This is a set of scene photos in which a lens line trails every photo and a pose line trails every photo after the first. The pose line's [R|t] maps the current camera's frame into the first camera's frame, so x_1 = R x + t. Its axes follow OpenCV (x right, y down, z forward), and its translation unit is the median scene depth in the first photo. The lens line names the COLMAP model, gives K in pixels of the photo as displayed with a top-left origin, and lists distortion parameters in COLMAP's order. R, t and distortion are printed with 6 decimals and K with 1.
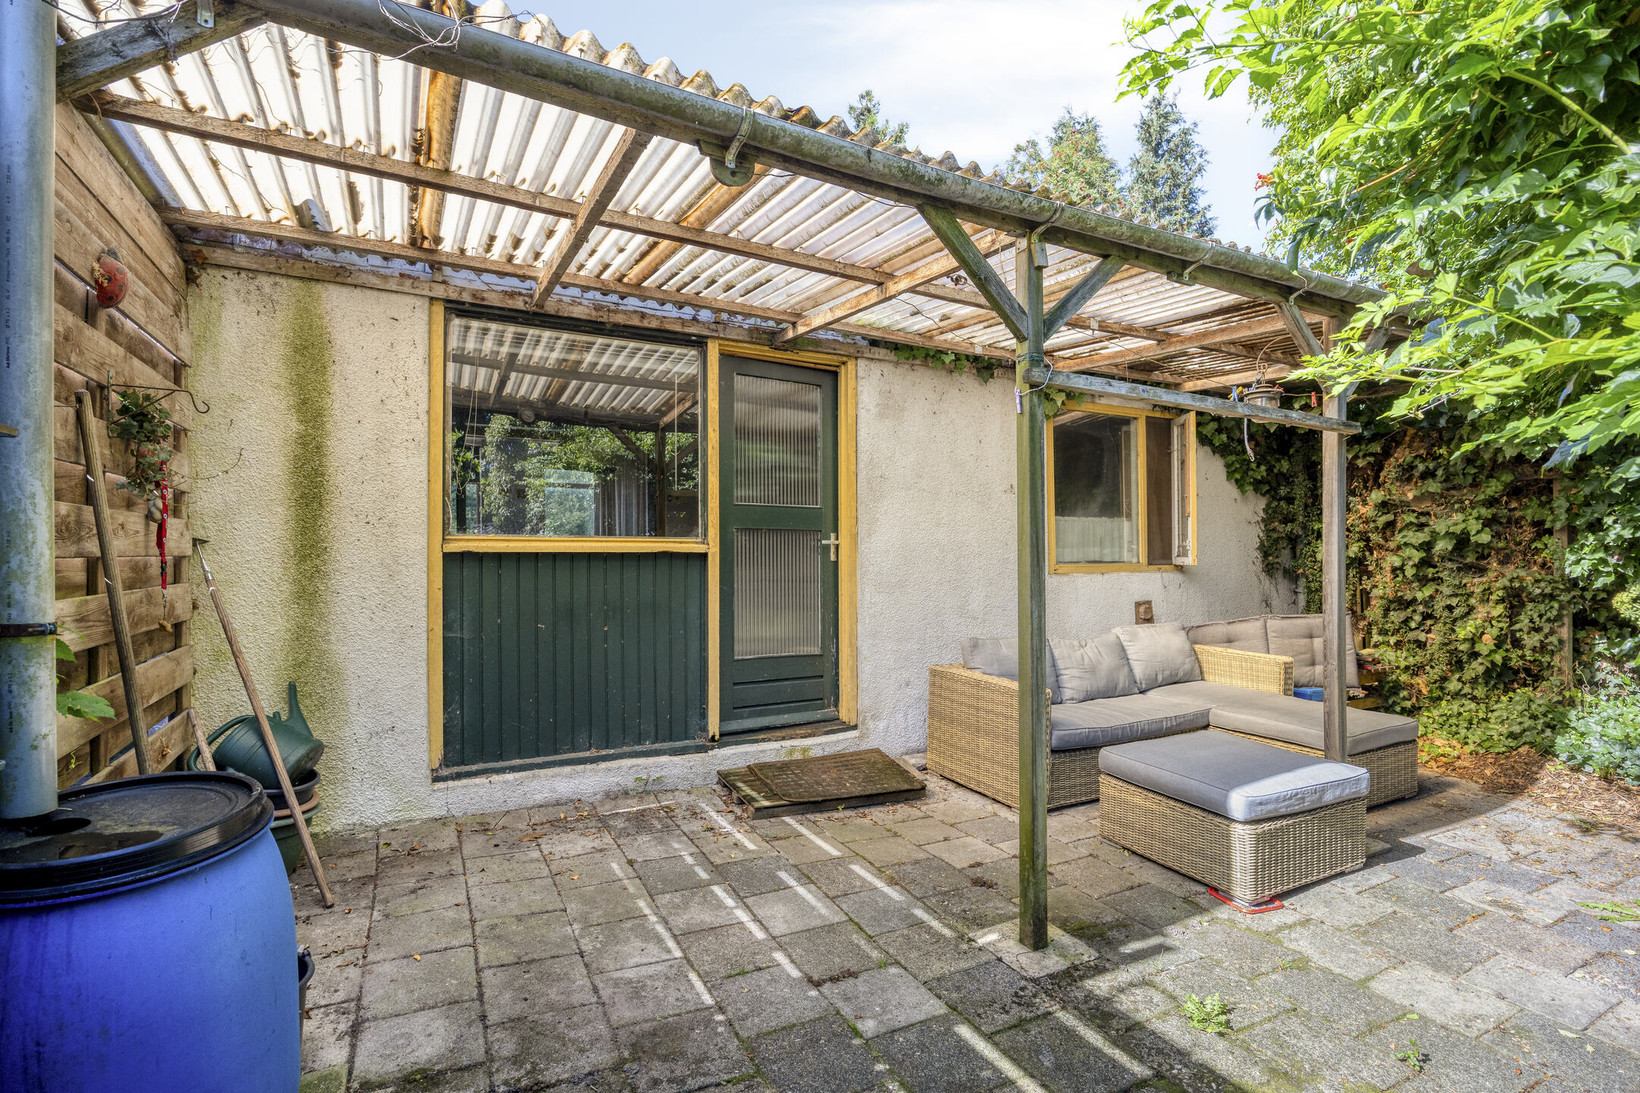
lens RADIAL K [[770.6, 0, 821.4], [0, 770.6, 558.5], [0, 0, 1]] dist [-0.006111, -0.000323]
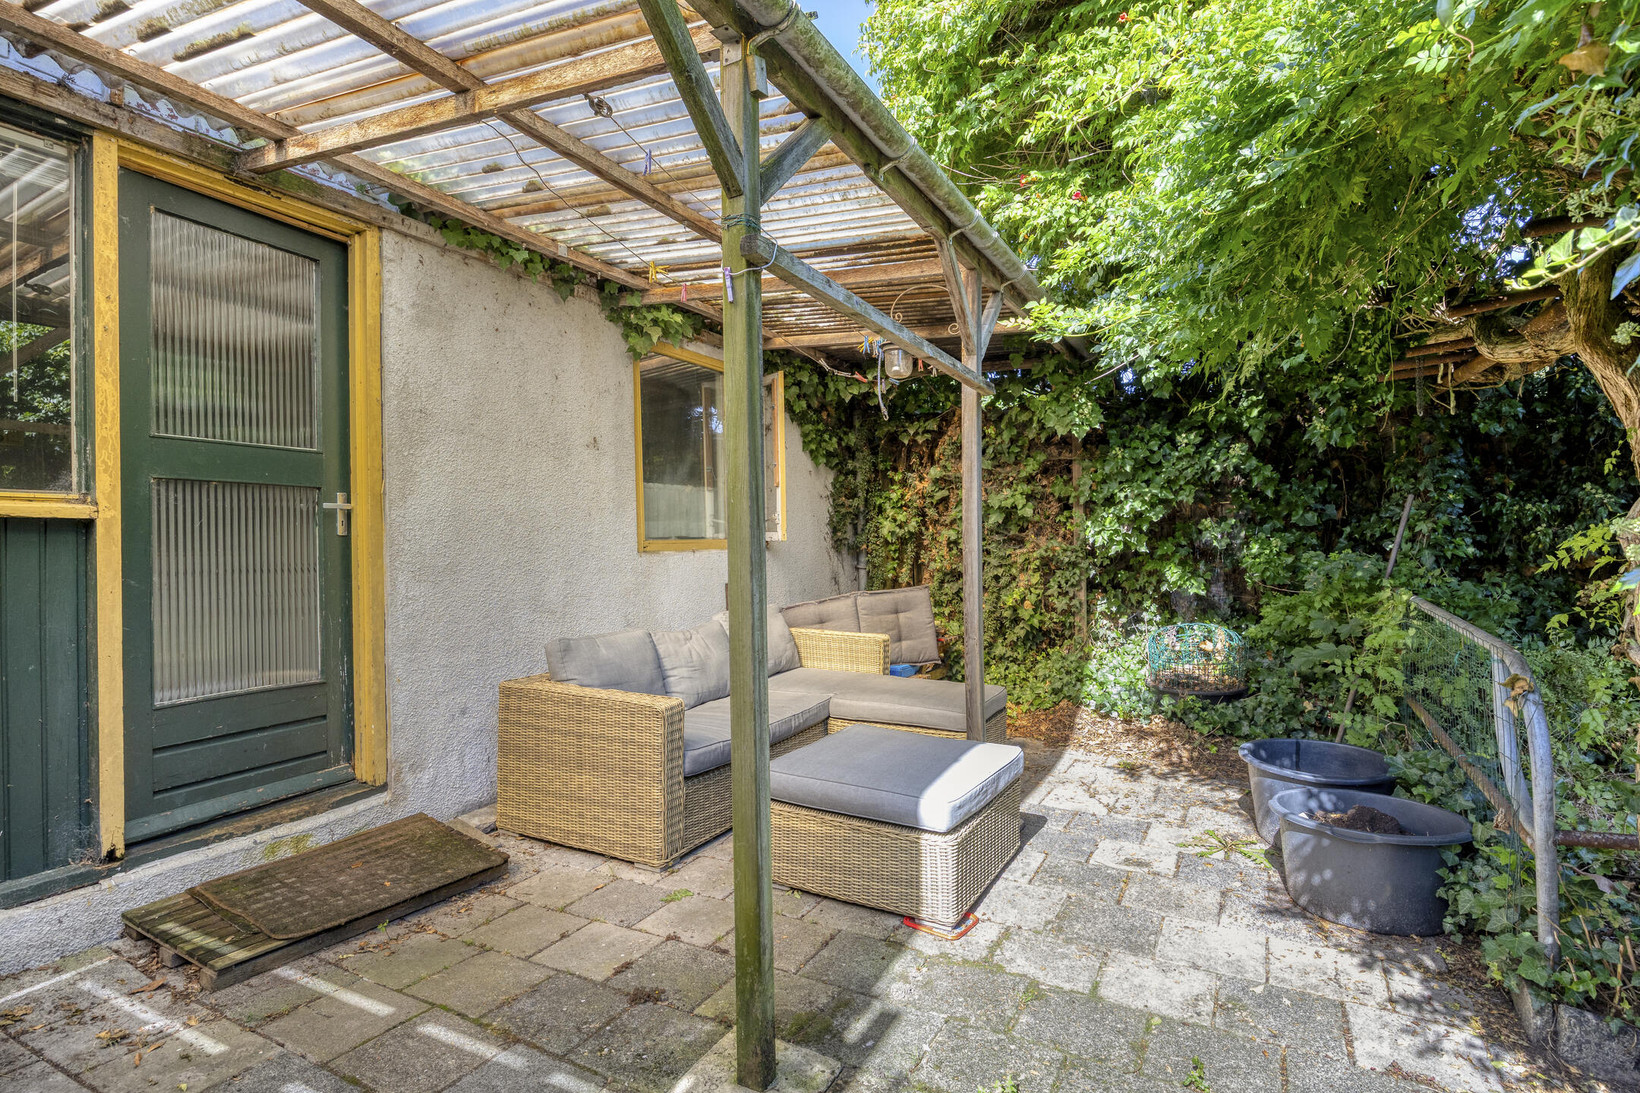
lens RADIAL K [[842.6, 0, 820.7], [0, 842.6, 538.2], [0, 0, 1]] dist [-0.006481, -0.000962]
pose [[0.822408, -0.006417, 0.568862, -0.063167], [0.010838, 0.999932, -0.004388, 0.014787], [-0.568795, 0.009774, 0.822421, 0.219627]]
